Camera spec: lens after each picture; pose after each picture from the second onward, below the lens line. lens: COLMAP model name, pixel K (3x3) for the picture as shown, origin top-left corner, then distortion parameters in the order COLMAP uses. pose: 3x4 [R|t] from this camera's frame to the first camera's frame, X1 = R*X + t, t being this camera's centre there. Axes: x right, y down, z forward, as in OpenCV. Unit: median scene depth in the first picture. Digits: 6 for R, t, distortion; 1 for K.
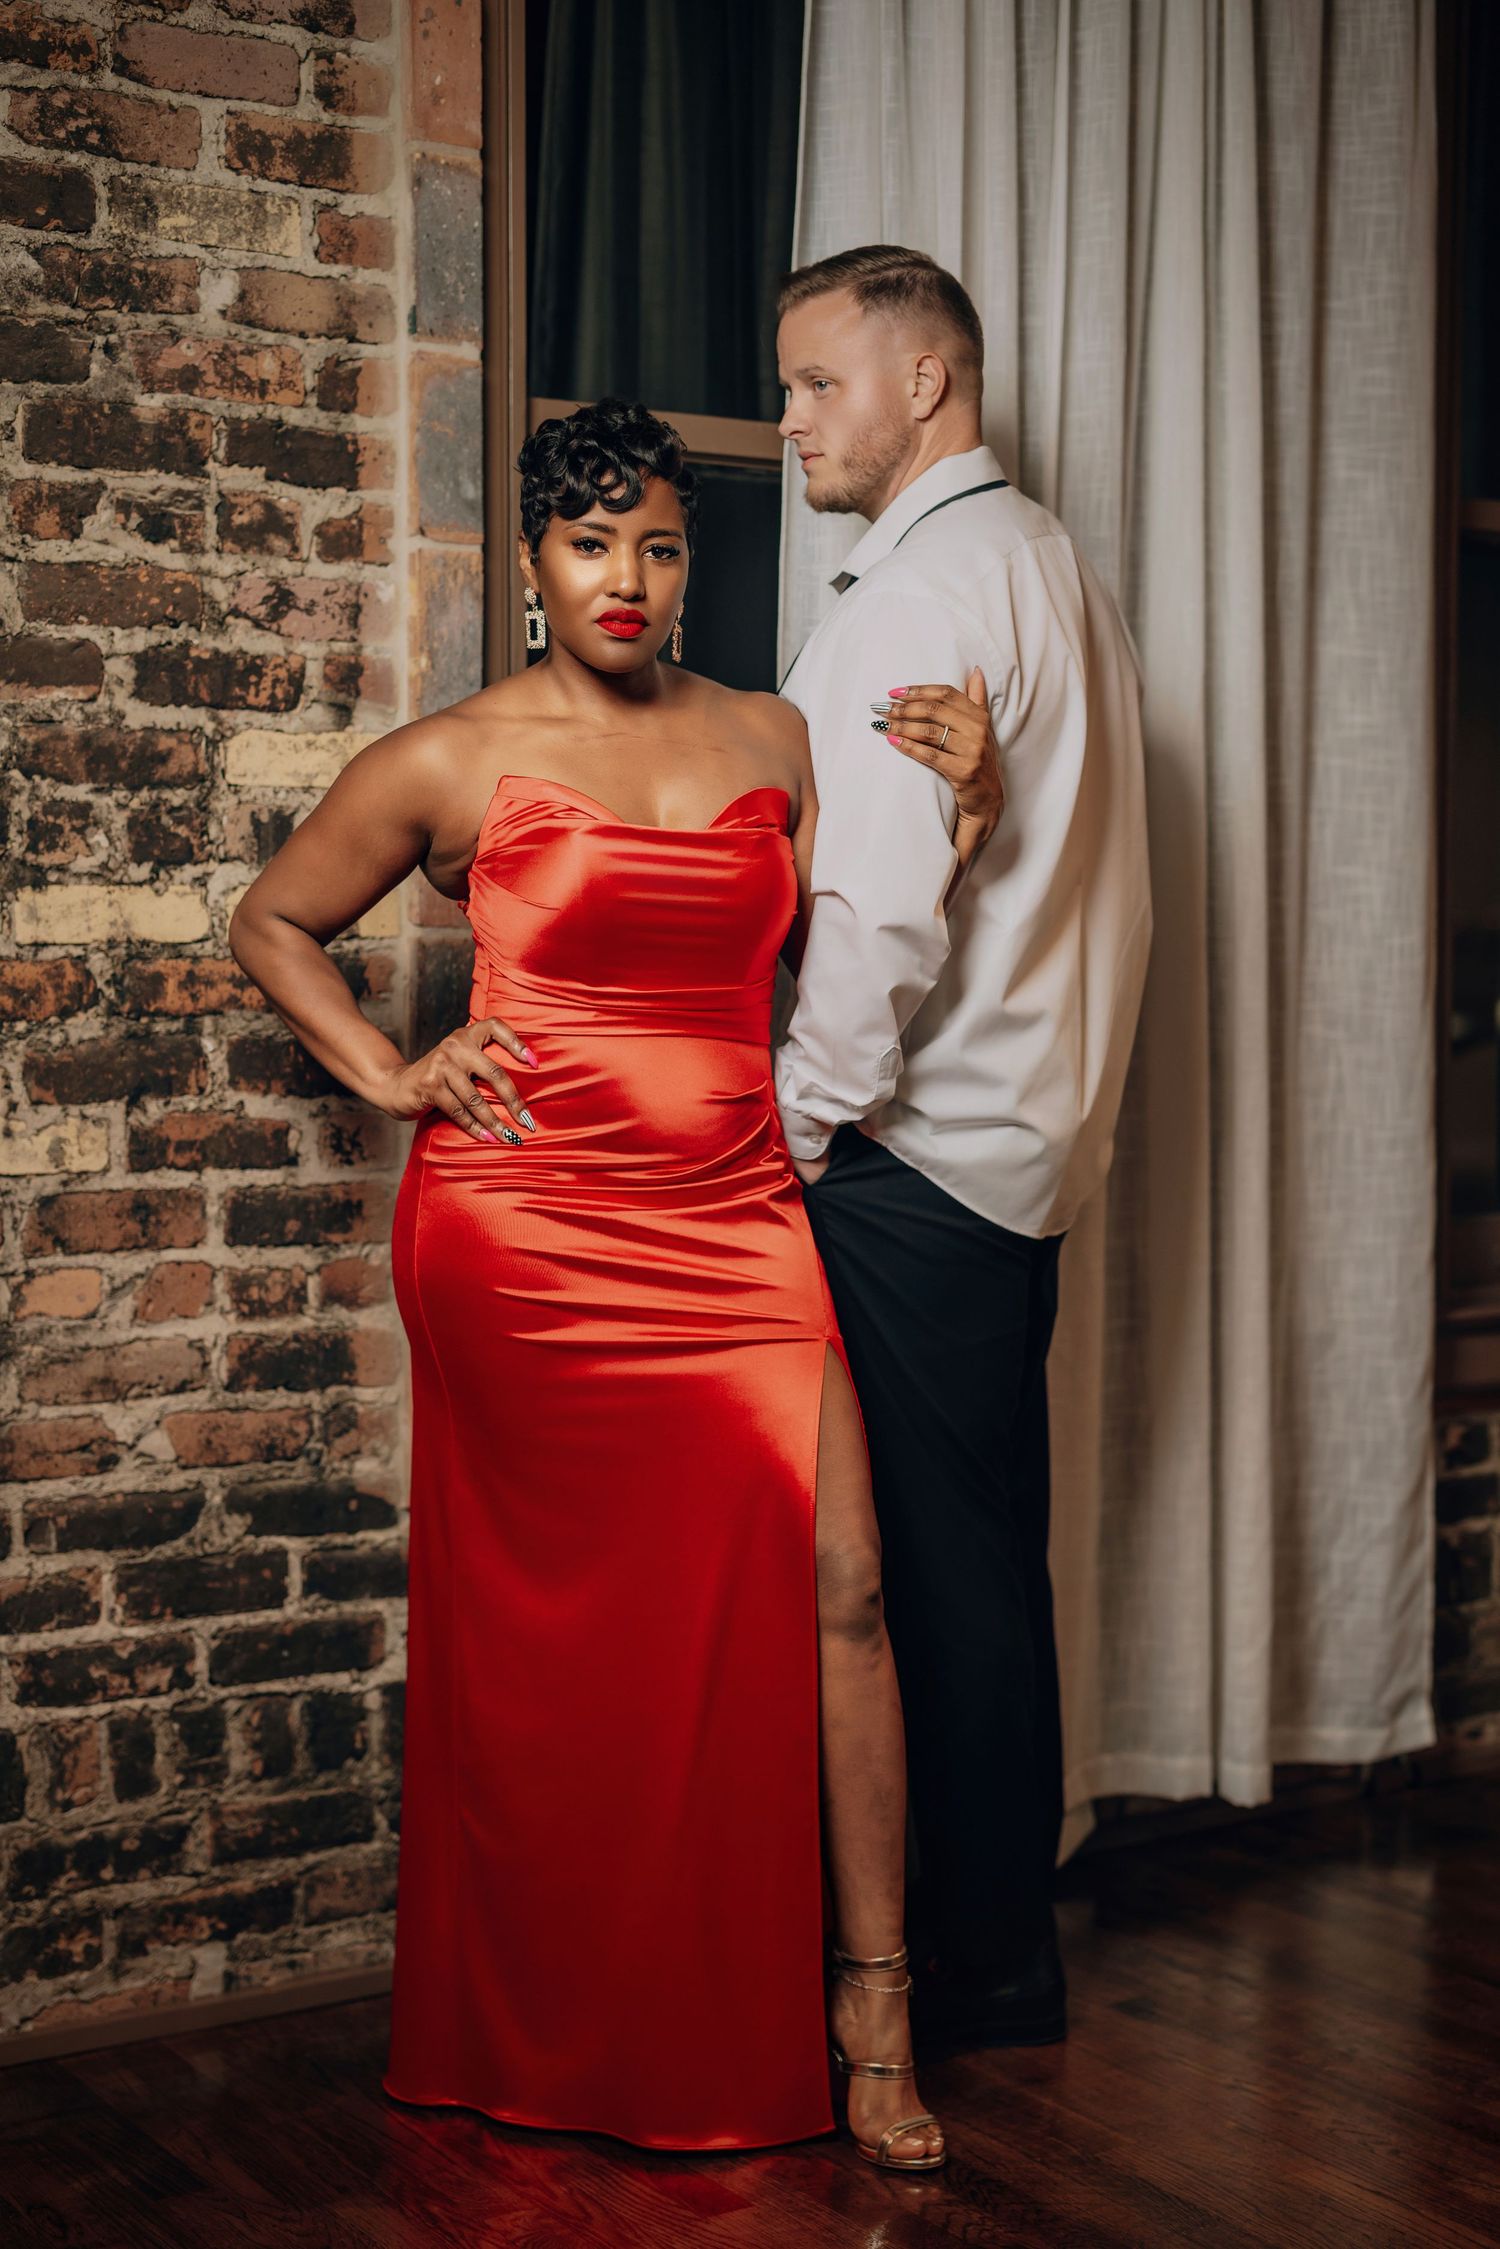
lens RADIAL K [[3230.7, 0, 756.7], [0, 3230.7, 1137.5], [0, 0, 1]] dist [0.026487, 0.000000]
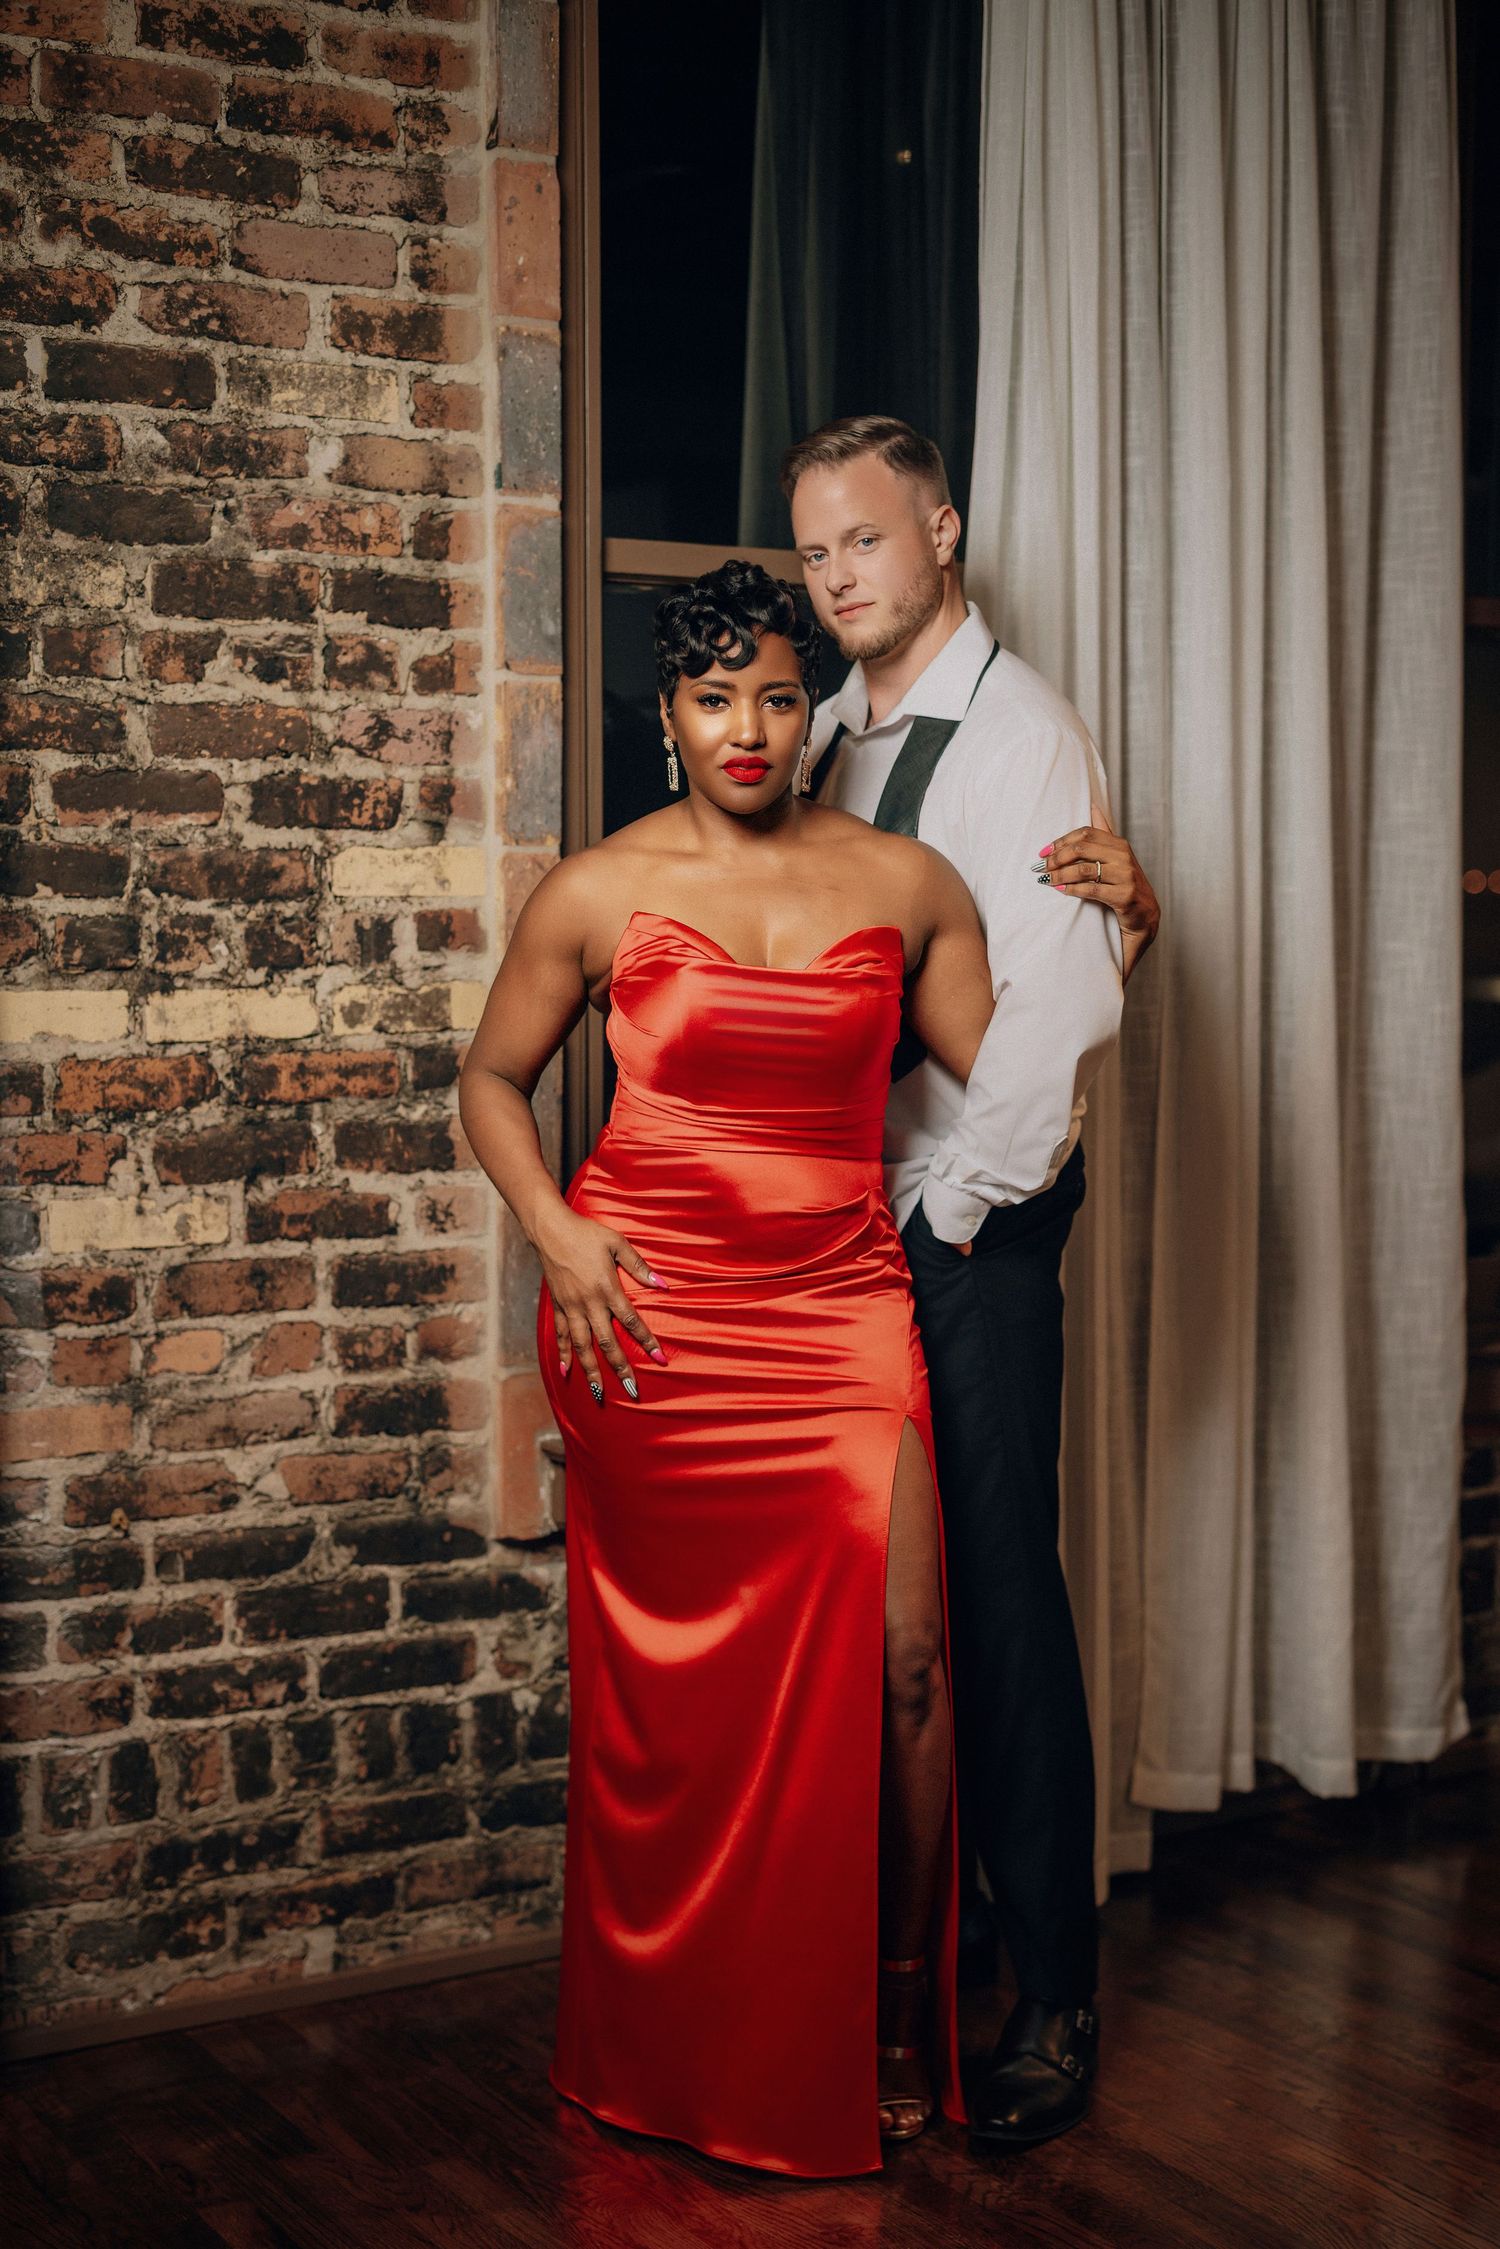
lens RADIAL K [[3230.7, 0, 744.6], [0, 3230.7, 1111.5], [0, 0, 1]] dist [0.026487, 0.000000]
pose [[0.999187, 0.000214, -0.040325, 0.023551], [0.000366, 0.999897, 0.014378, -0.050969], [0.040324, -0.014381, 0.999083, -0.112721]]
